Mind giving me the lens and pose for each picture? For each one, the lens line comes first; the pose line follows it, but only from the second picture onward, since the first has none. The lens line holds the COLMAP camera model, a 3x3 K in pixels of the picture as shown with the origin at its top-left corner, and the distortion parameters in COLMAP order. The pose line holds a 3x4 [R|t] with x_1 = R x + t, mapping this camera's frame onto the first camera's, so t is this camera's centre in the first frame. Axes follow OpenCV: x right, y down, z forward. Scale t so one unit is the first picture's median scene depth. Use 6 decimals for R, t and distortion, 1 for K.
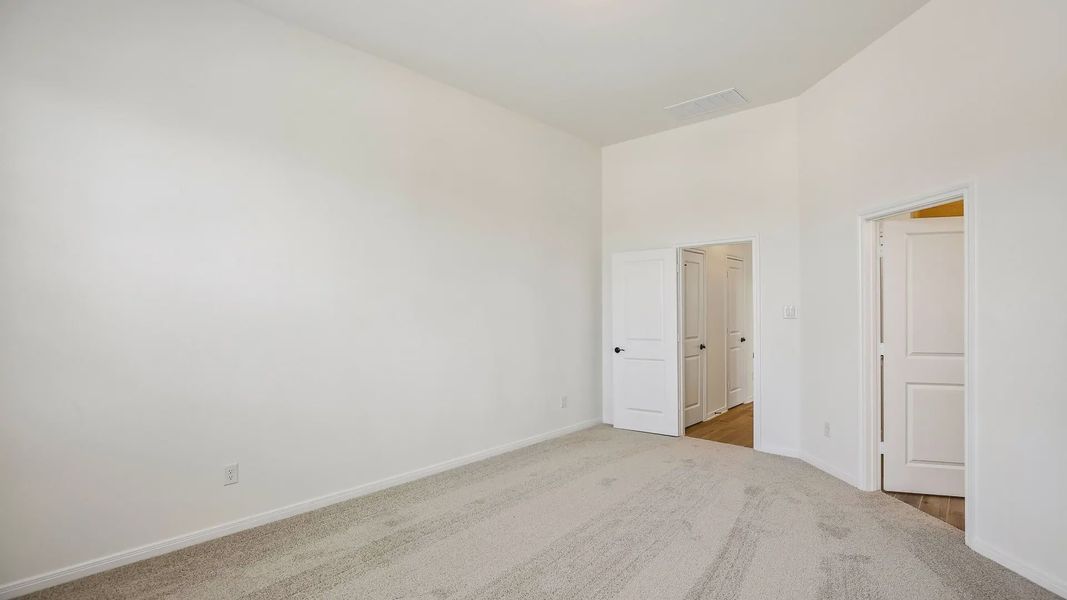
lens RADIAL K [[489.8, 0, 531.3], [0, 489.8, 300.9], [0, 0, 1]] dist [-0.046900, 0.015347]
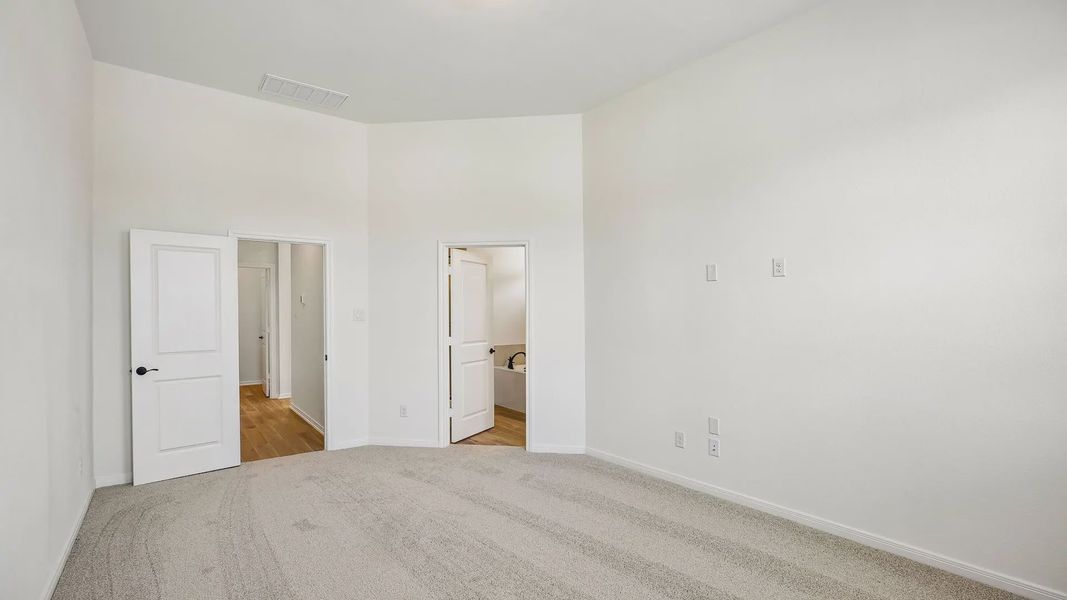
lens RADIAL K [[489.8, 0, 531.3], [0, 489.8, 300.9], [0, 0, 1]] dist [-0.046900, 0.015347]
pose [[0.160940, 0.018832, 0.986785, -0.500041], [-0.020853, 0.999660, -0.015677, 0.000753], [-0.986744, -0.018054, 0.161278, 0.432950]]
